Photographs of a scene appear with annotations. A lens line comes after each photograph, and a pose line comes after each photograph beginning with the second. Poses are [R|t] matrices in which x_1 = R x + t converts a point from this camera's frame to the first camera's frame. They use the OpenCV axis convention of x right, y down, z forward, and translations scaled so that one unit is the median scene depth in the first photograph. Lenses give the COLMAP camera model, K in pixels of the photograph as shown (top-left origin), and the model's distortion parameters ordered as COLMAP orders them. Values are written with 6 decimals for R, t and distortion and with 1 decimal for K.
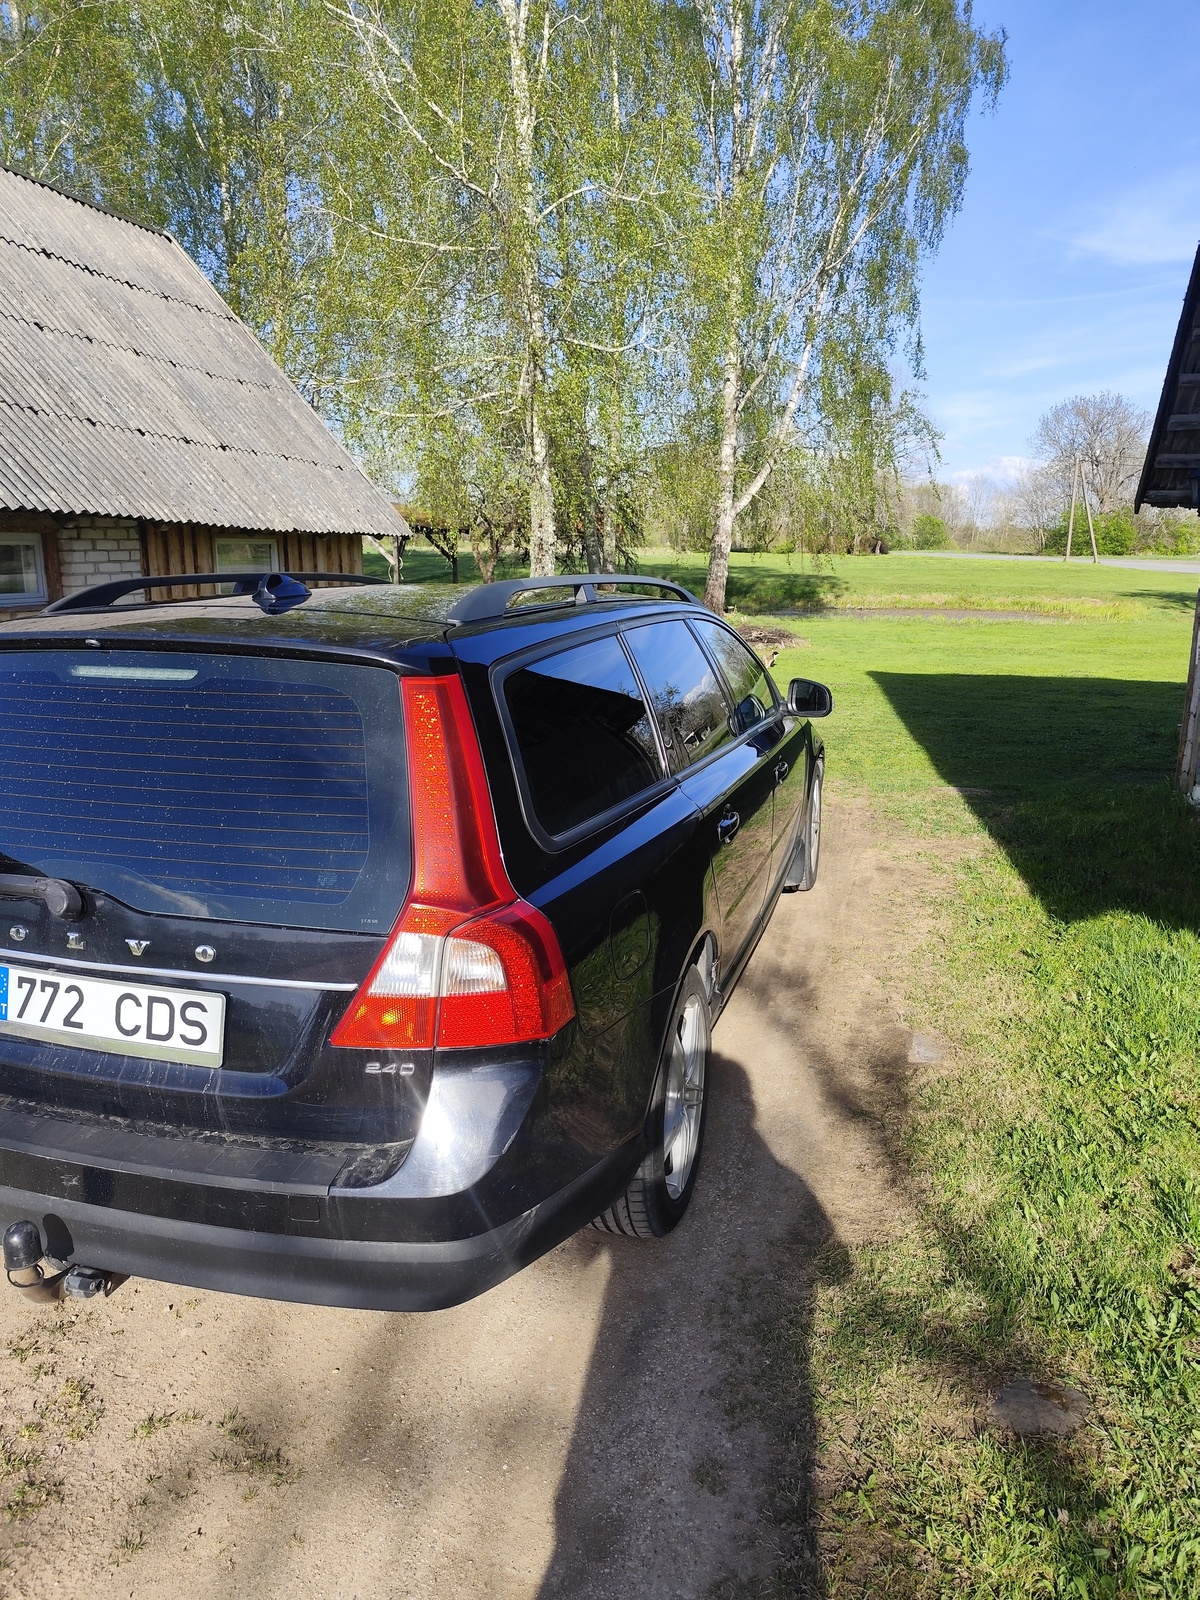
lens RADIAL K [[1086.0, 0, 600.0], [0, 1086.0, 800.0], [0, 0, 1]] dist [0.024759, -0.043836]
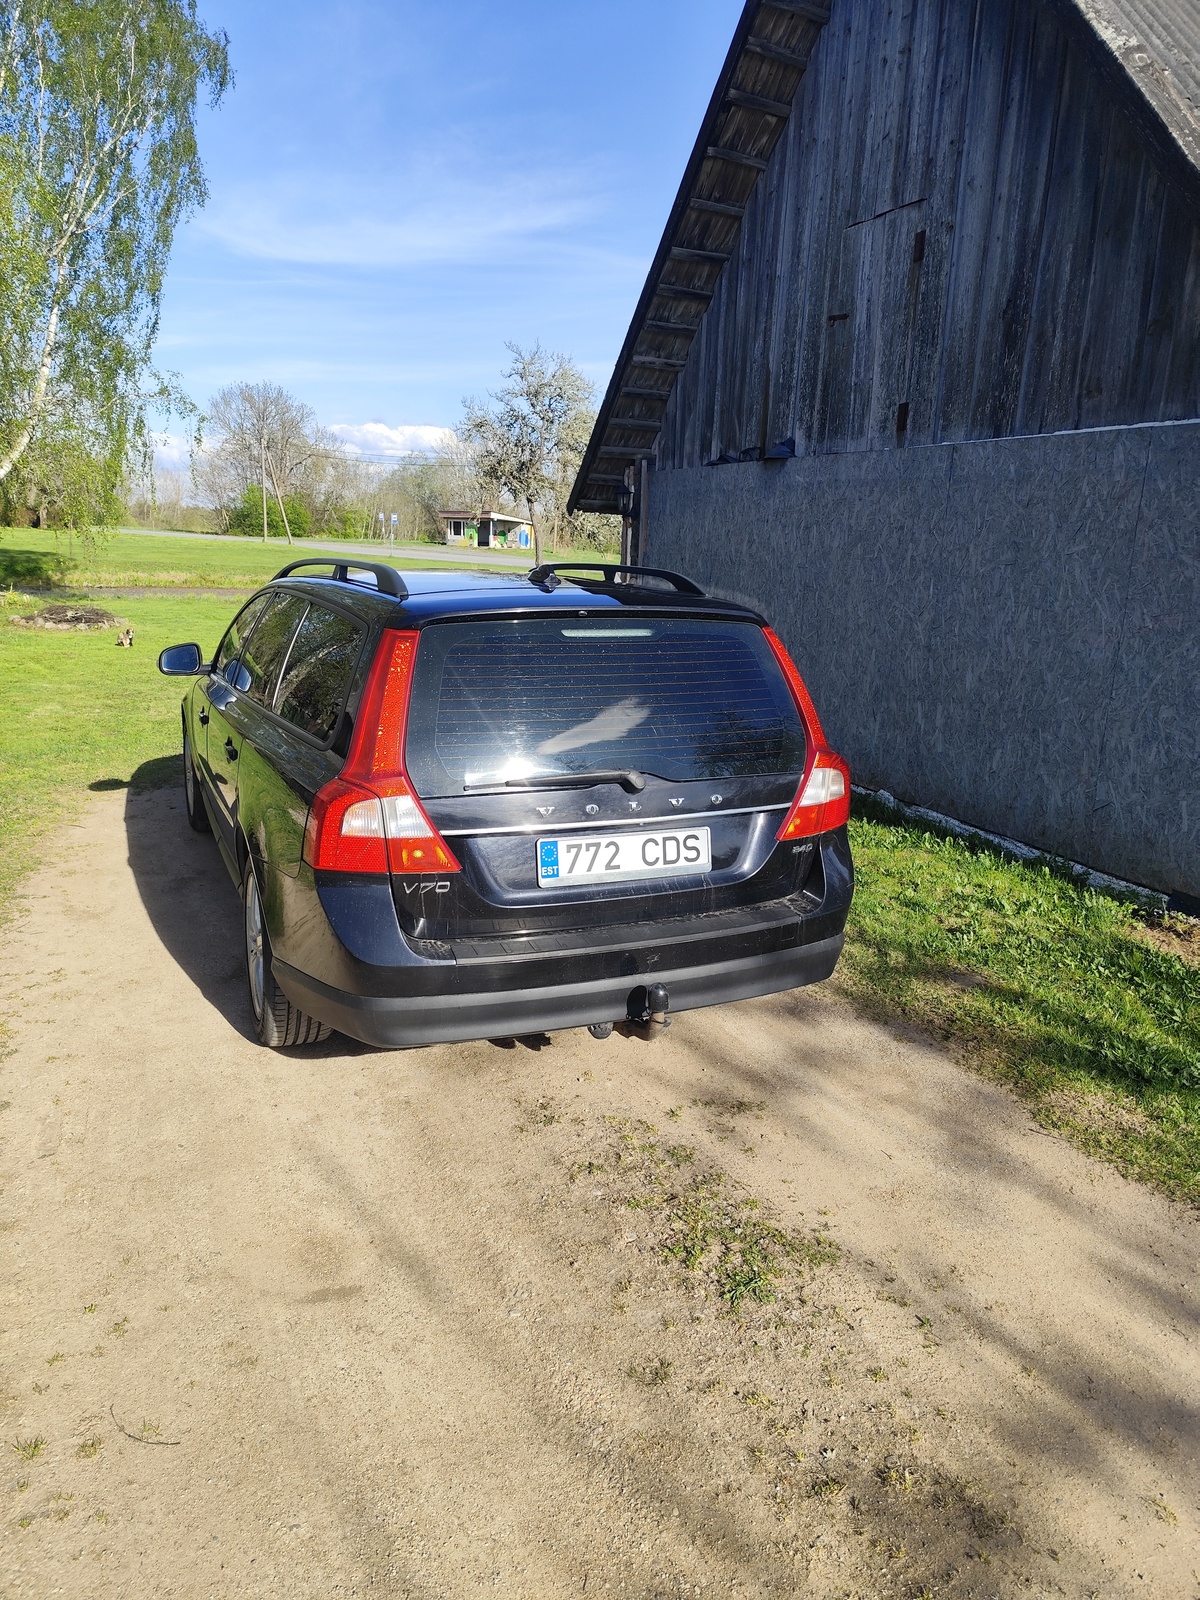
lens RADIAL K [[1080.3, 0, 575.4], [0, 1080.3, 806.6], [0, 0, 1]] dist [0.045477, -0.070229]
pose [[0.765723, -0.131449, 0.629595, -1.437580], [0.115209, 0.991092, 0.066806, 0.016415], [-0.632768, 0.021380, 0.774046, -0.124786]]
